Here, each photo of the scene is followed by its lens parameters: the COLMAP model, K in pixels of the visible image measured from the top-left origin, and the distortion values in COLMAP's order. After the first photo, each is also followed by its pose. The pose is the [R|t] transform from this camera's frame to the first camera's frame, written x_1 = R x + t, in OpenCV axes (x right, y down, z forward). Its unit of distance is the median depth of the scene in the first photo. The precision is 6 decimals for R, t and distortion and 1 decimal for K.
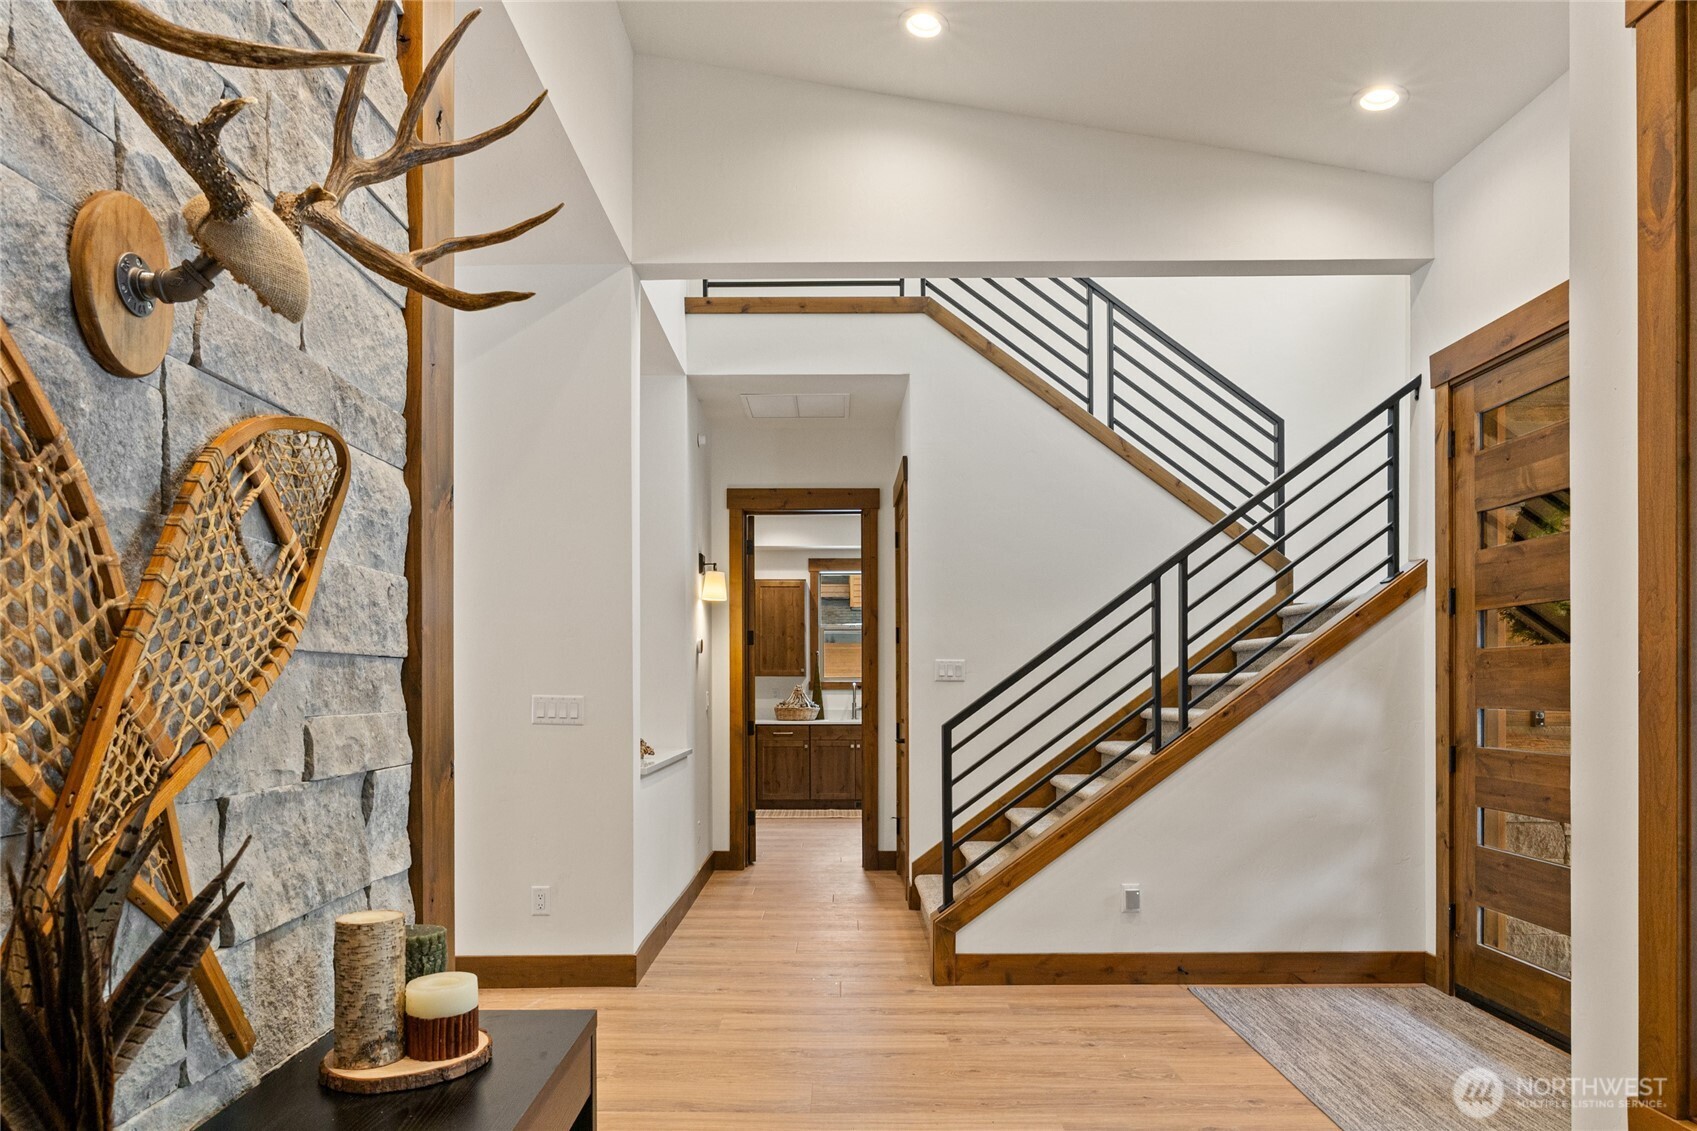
lens RADIAL K [[1061.7, 0, 848.5], [0, 1061.7, 565.5], [0, 0, 1]] dist [-0.000227, 0.000044]
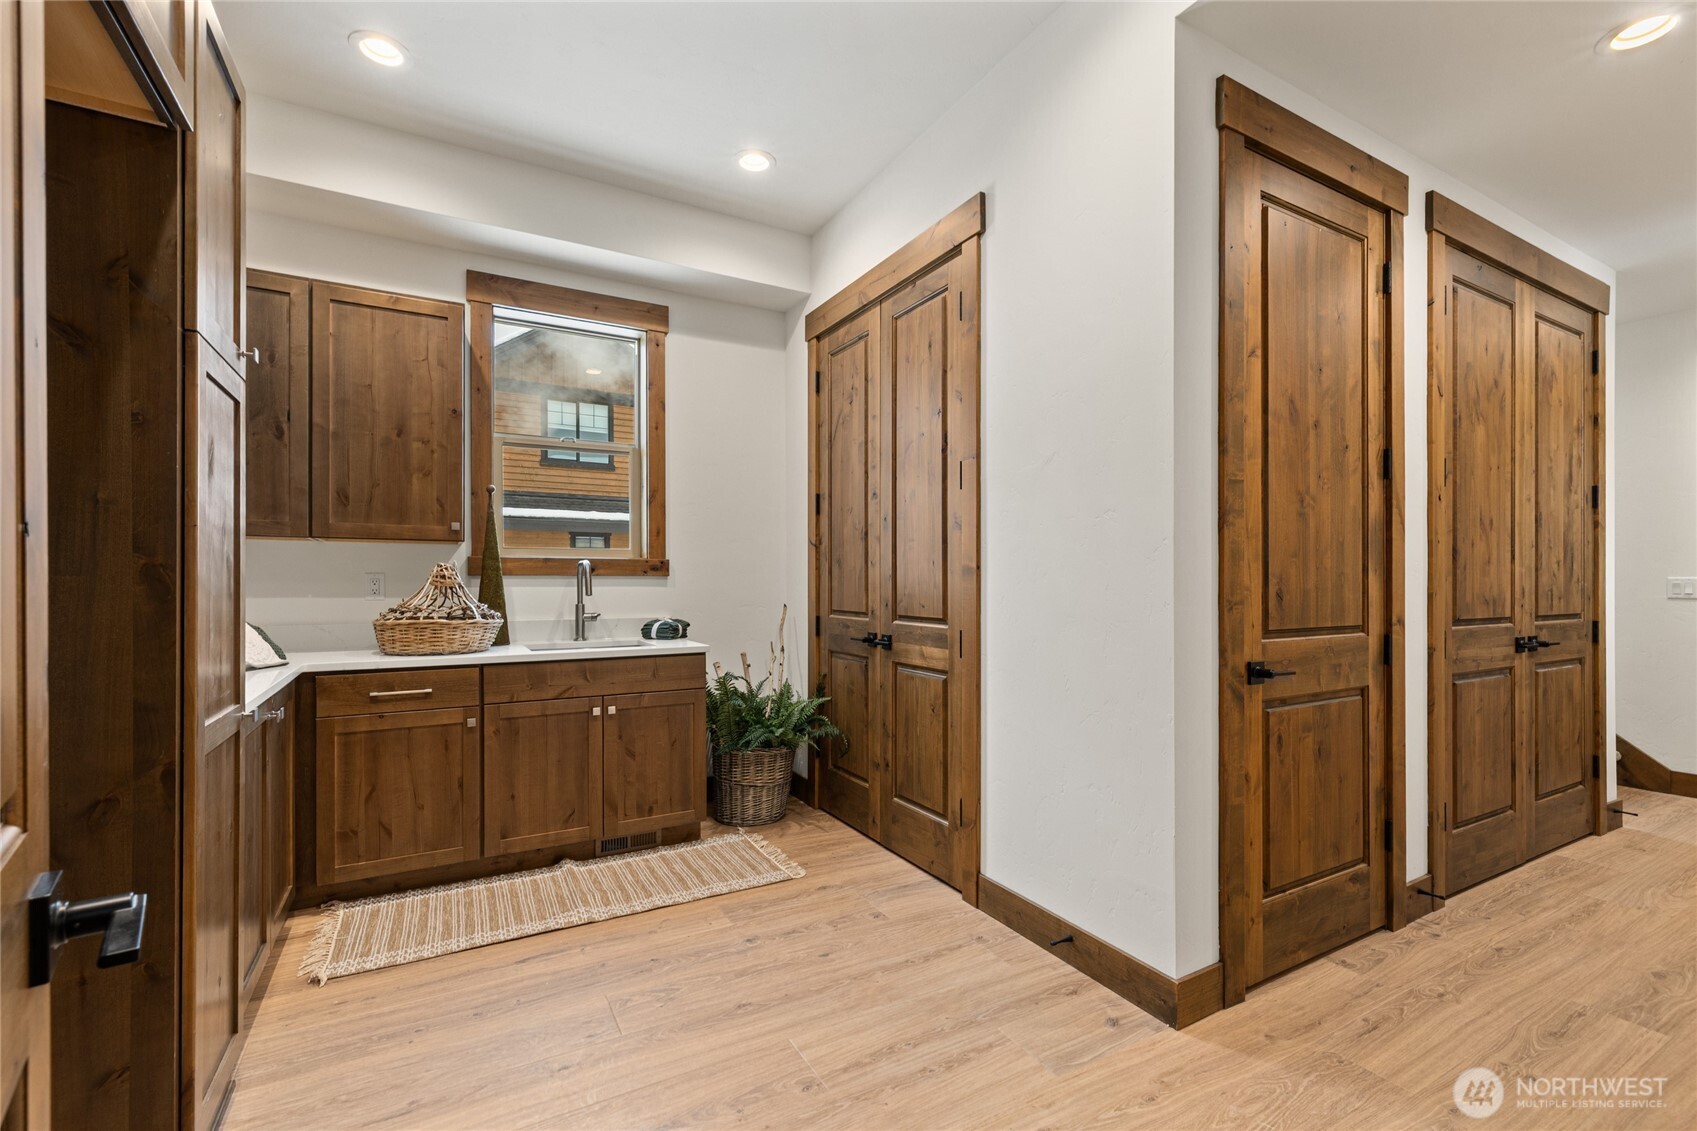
lens RADIAL K [[749.1, 0, 848.5], [0, 749.1, 565.5], [0, 0, 1]] dist [-0.000539, -0.000060]
pose [[0.873278, 0.011136, 0.487095, -0.051312], [-0.063311, 0.993856, 0.090784, 0.078380], [-0.483091, -0.110118, 0.868618, 0.680680]]
